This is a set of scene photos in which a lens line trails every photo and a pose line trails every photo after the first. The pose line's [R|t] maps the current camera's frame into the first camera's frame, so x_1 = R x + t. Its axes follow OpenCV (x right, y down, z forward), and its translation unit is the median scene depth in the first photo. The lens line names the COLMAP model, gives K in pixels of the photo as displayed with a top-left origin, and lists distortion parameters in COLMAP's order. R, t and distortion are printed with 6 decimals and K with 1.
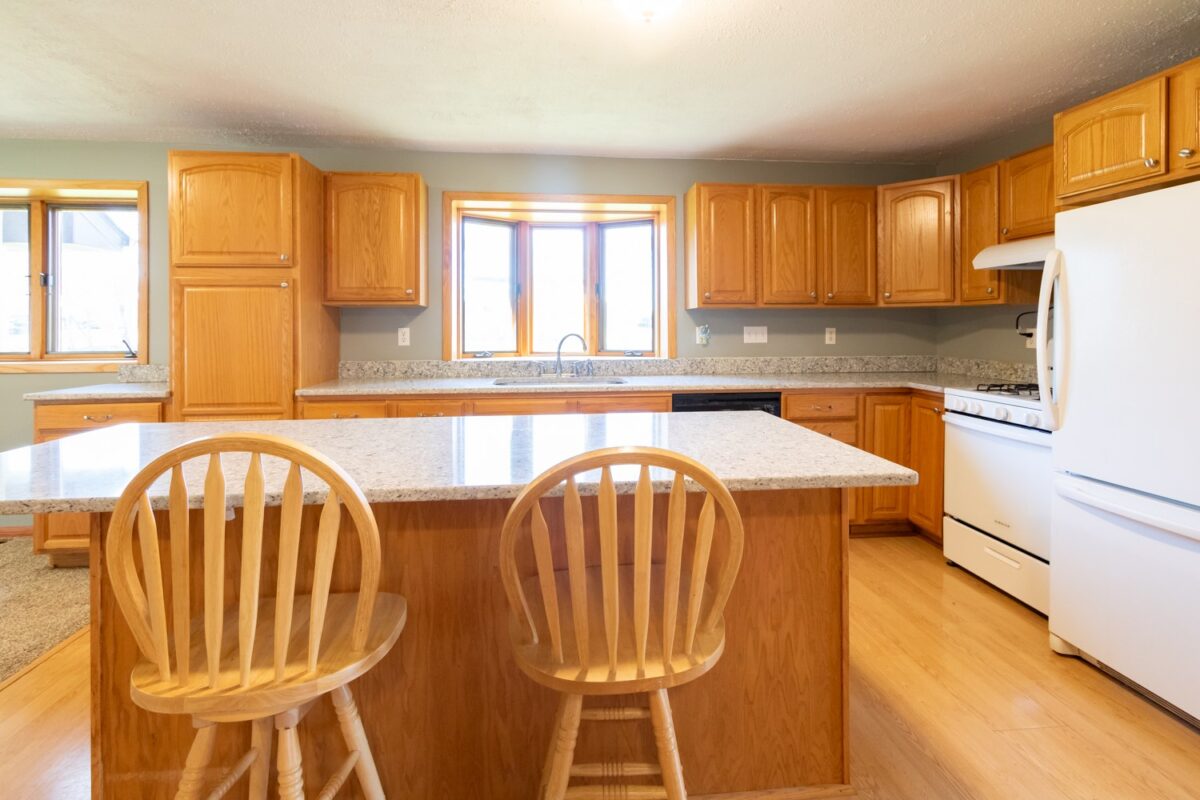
lens RADIAL K [[575.2, 0, 595.0], [0, 575.2, 329.8], [0, 0, 1]] dist [0.007865, -0.002028]
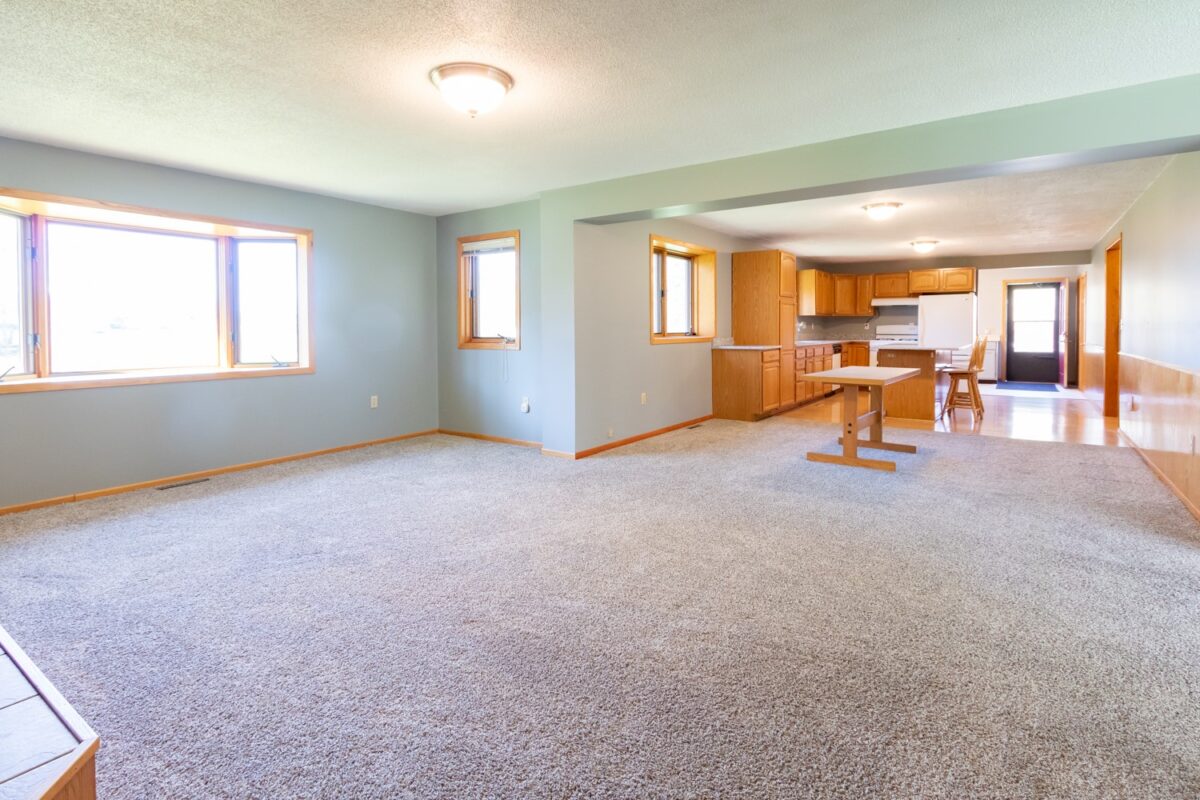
lens RADIAL K [[575.2, 0, 602.6], [0, 575.2, 343.1], [0, 0, 1]] dist [0.007865, -0.002028]
pose [[0.669326, -0.019075, 0.742724, -2.539028], [0.003993, 0.999748, 0.022078, 0.030091], [-0.742958, -0.011812, 0.669234, -0.086637]]
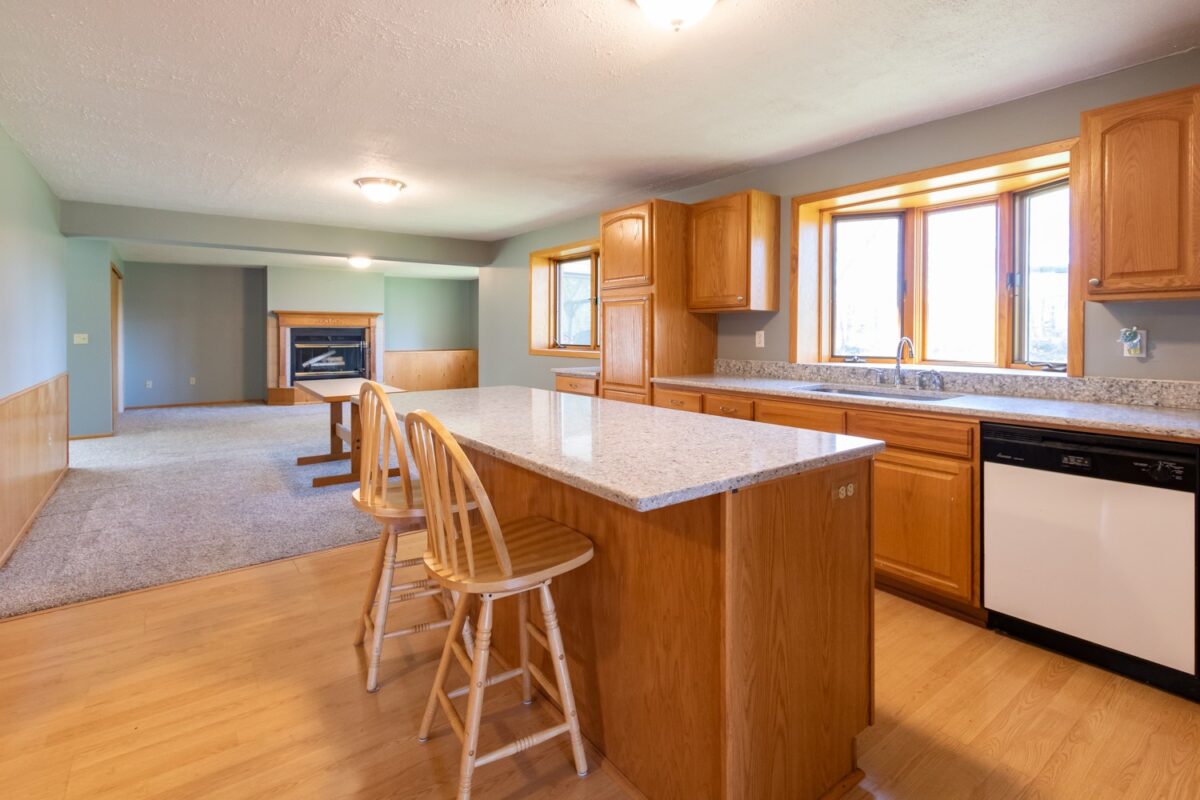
lens RADIAL K [[575.2, 0, 609.3], [0, 575.2, 346.5], [0, 0, 1]] dist [0.007865, -0.002028]
pose [[0.525970, 0.024554, -0.850149, 0.460308], [-0.005544, 0.999661, 0.025442, -0.000231], [0.850485, -0.008668, 0.525928, 0.186579]]
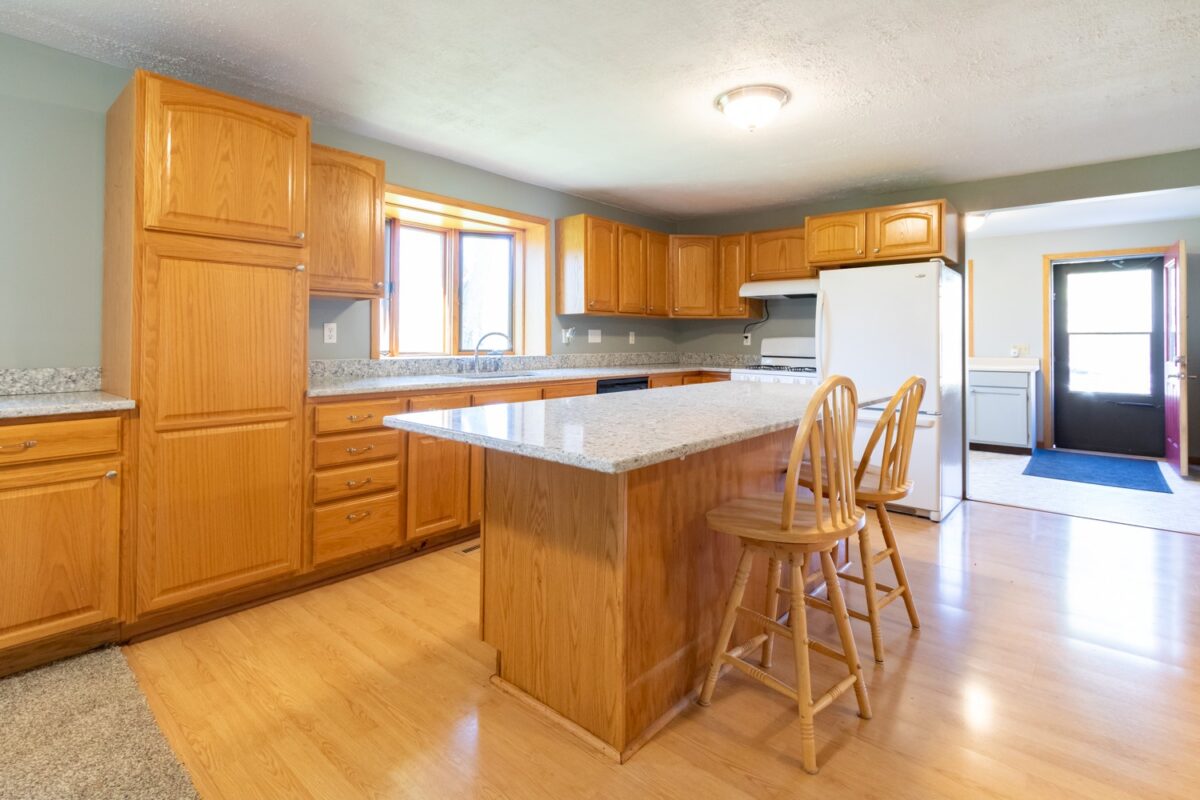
lens RADIAL K [[575.2, 0, 589.0], [0, 575.2, 332.8], [0, 0, 1]] dist [0.007865, -0.002028]
pose [[0.739711, 0.015801, 0.672739, -0.656781], [-0.005551, 0.999834, -0.017379, 0.025661], [-0.672902, 0.009121, 0.739676, 0.066569]]
